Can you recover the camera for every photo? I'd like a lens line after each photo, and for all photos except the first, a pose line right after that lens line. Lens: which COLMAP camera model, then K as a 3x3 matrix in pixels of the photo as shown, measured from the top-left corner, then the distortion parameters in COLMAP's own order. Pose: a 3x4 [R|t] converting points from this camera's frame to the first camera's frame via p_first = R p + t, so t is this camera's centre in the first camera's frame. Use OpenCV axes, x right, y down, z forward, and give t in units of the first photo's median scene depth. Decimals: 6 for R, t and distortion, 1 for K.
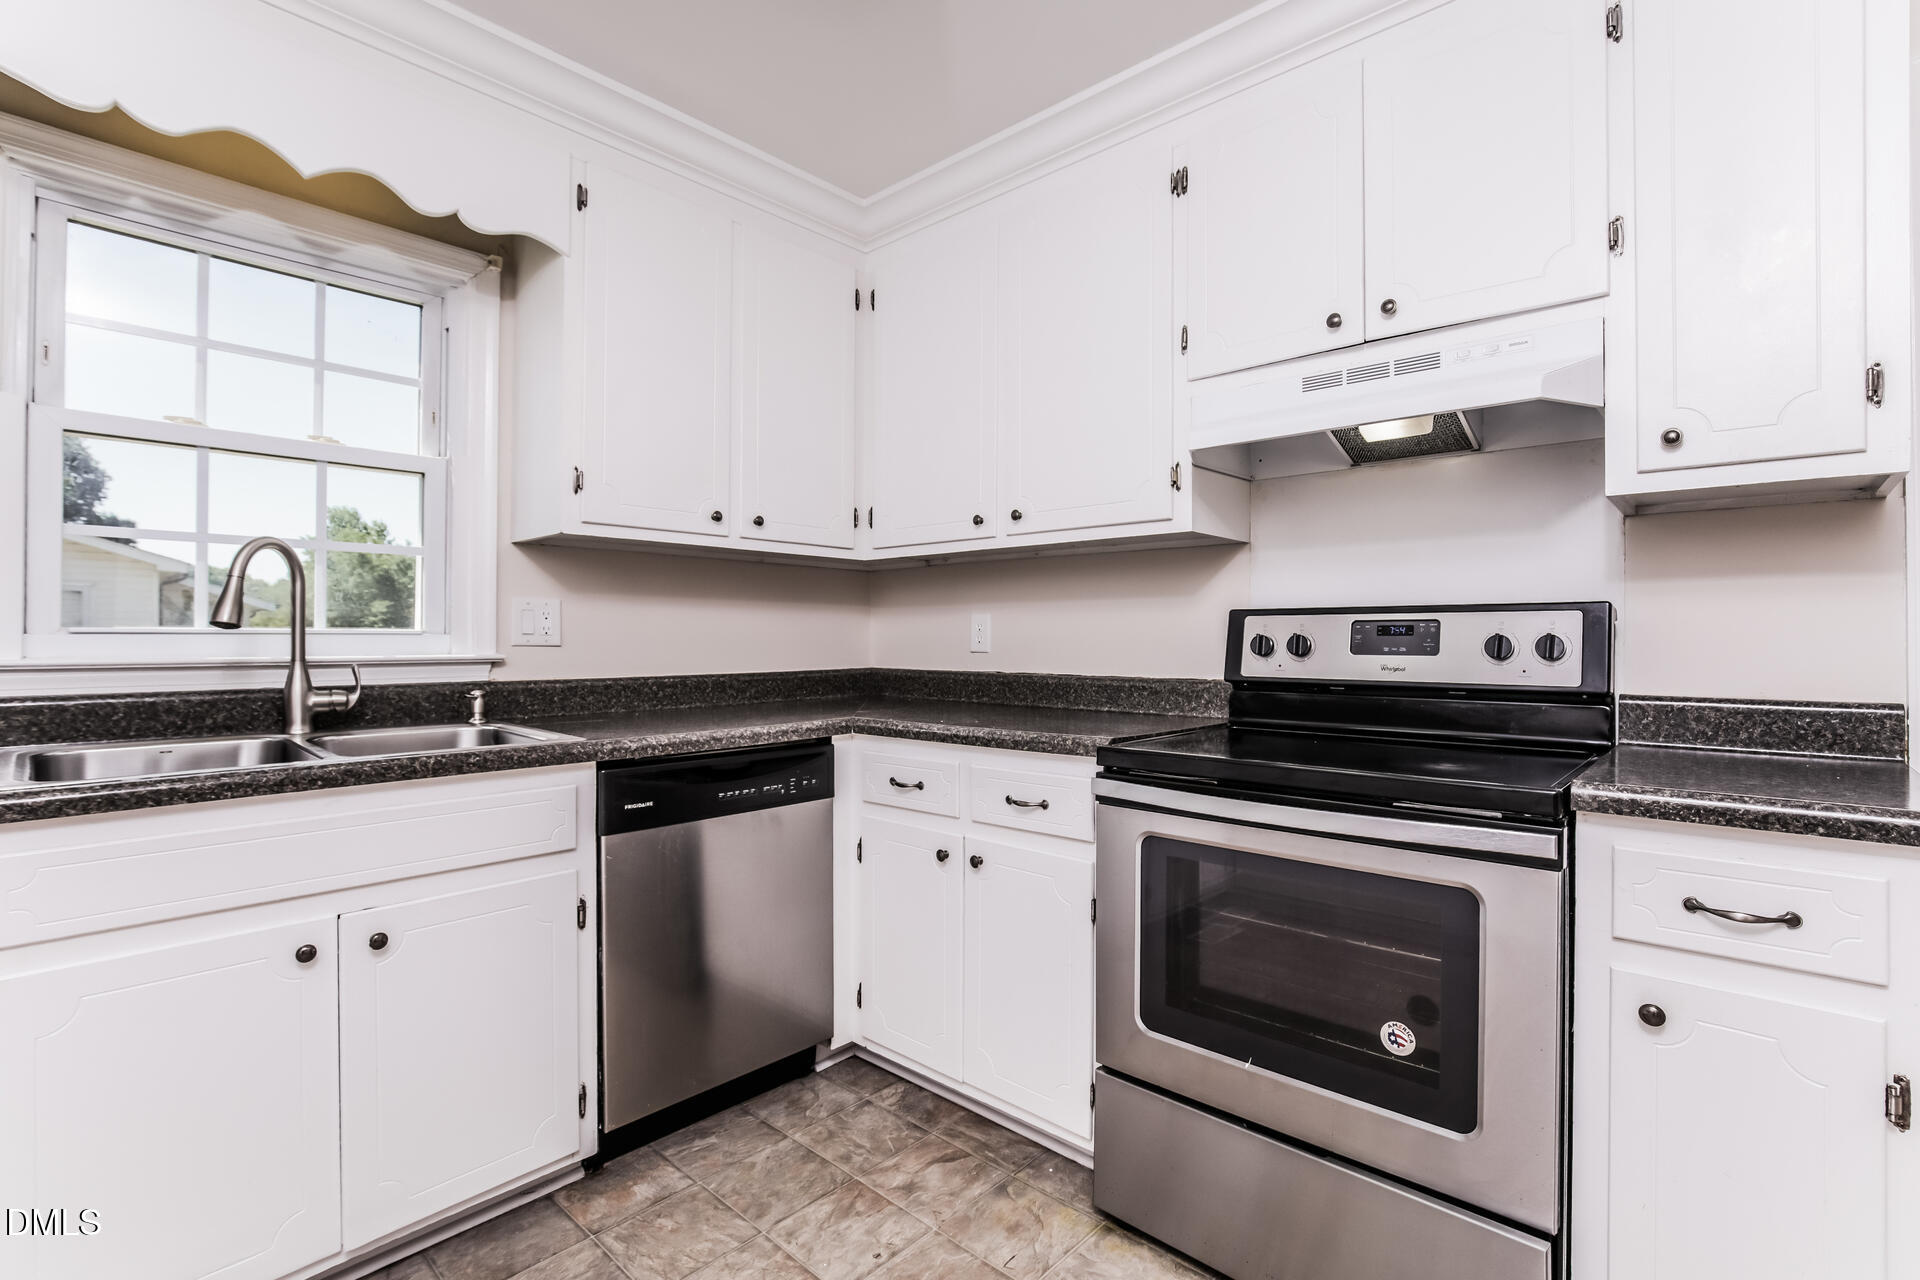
lens RADIAL K [[866.9, 0, 935.7], [0, 866.9, 637.8], [0, 0, 1]] dist [-0.014942, 0.001510]
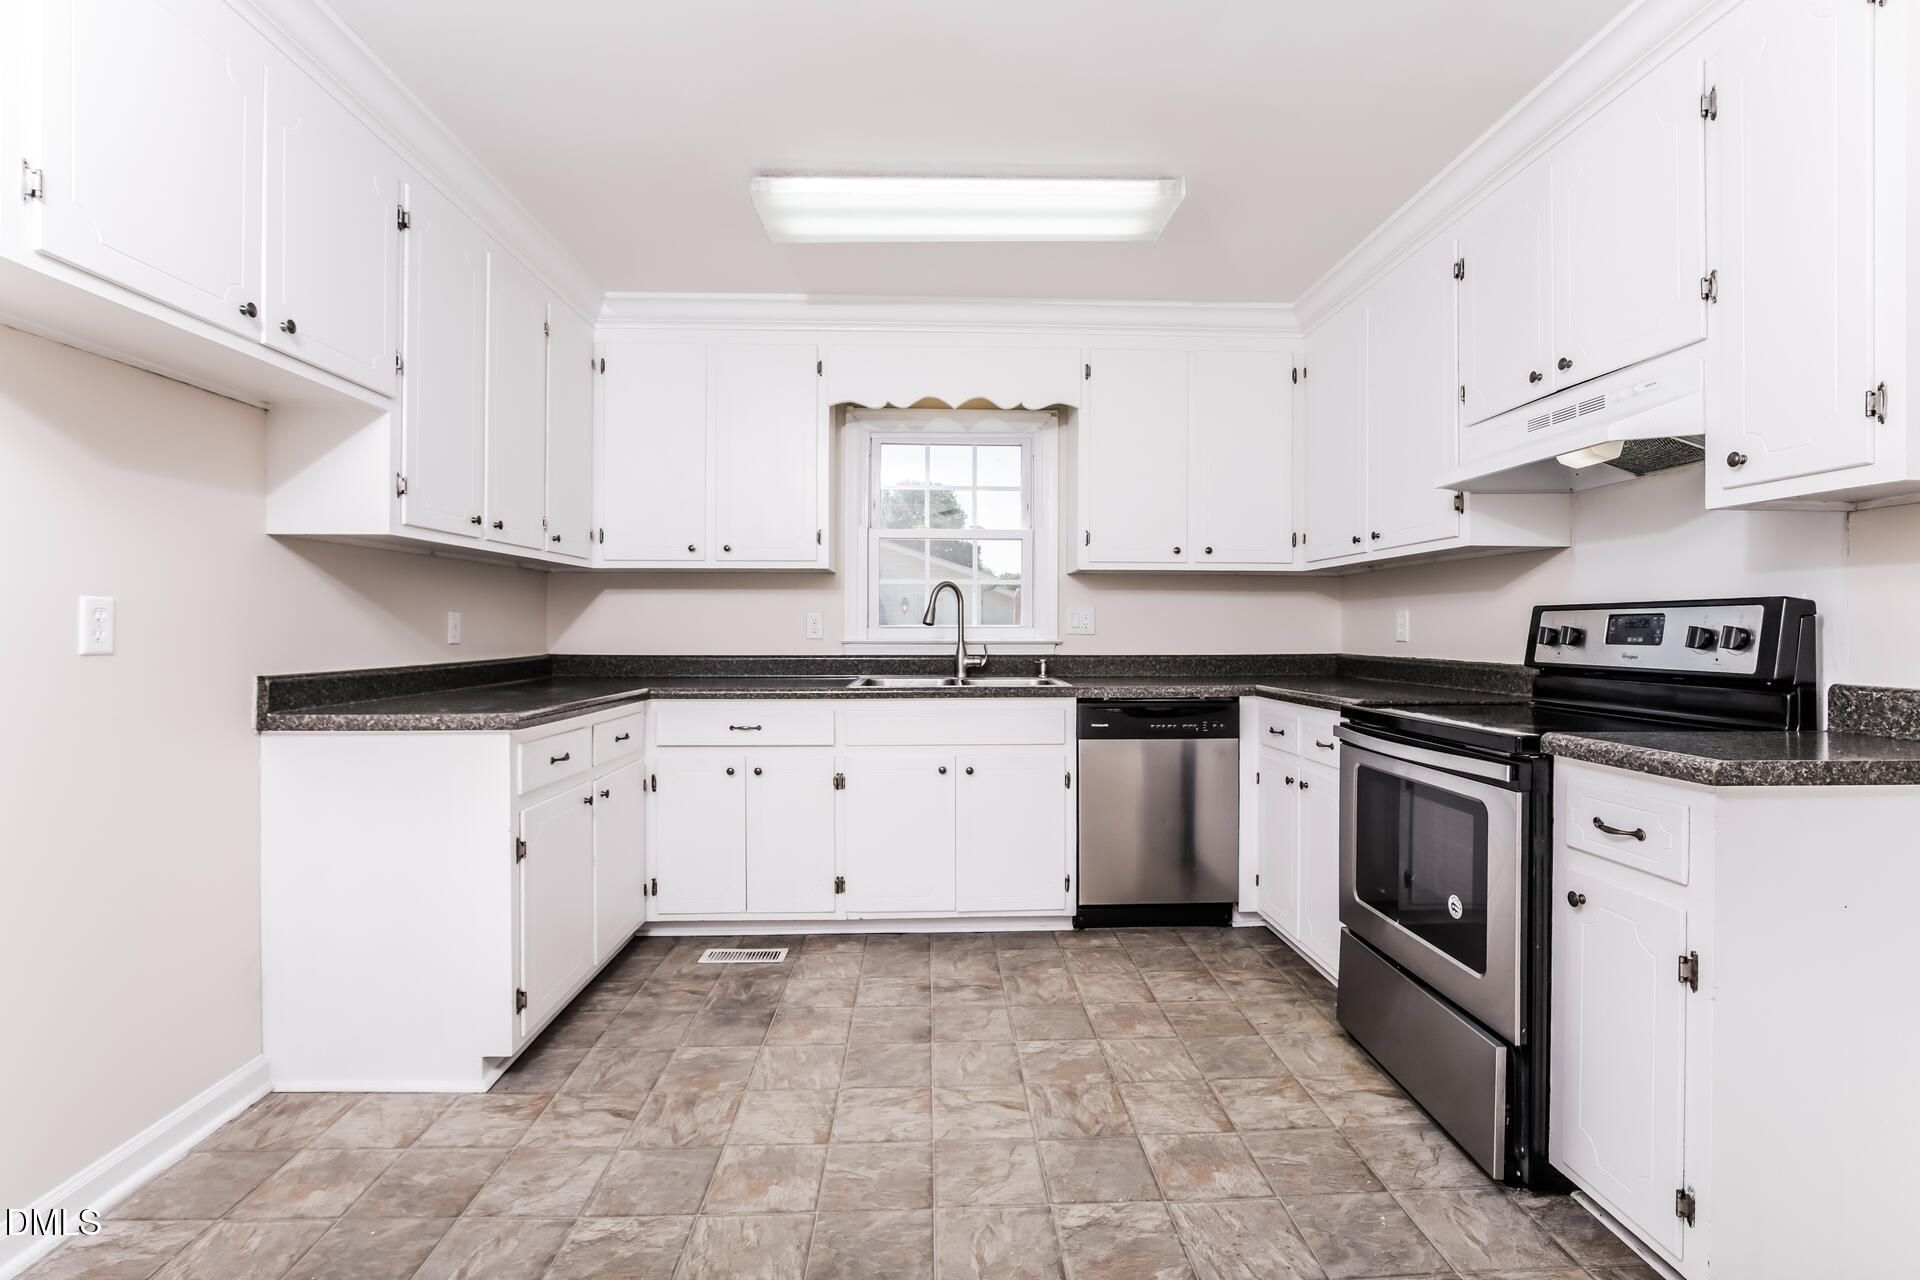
lens RADIAL K [[872.4, 0, 960.0], [0, 872.4, 640.0], [0, 0, 1]] dist [0.001357, 0.000055]
pose [[0.706037, 0.008258, -0.708127, 0.704844], [0.000417, 0.999927, 0.012077, -0.000760], [0.708175, -0.008822, 0.705982, -0.445436]]
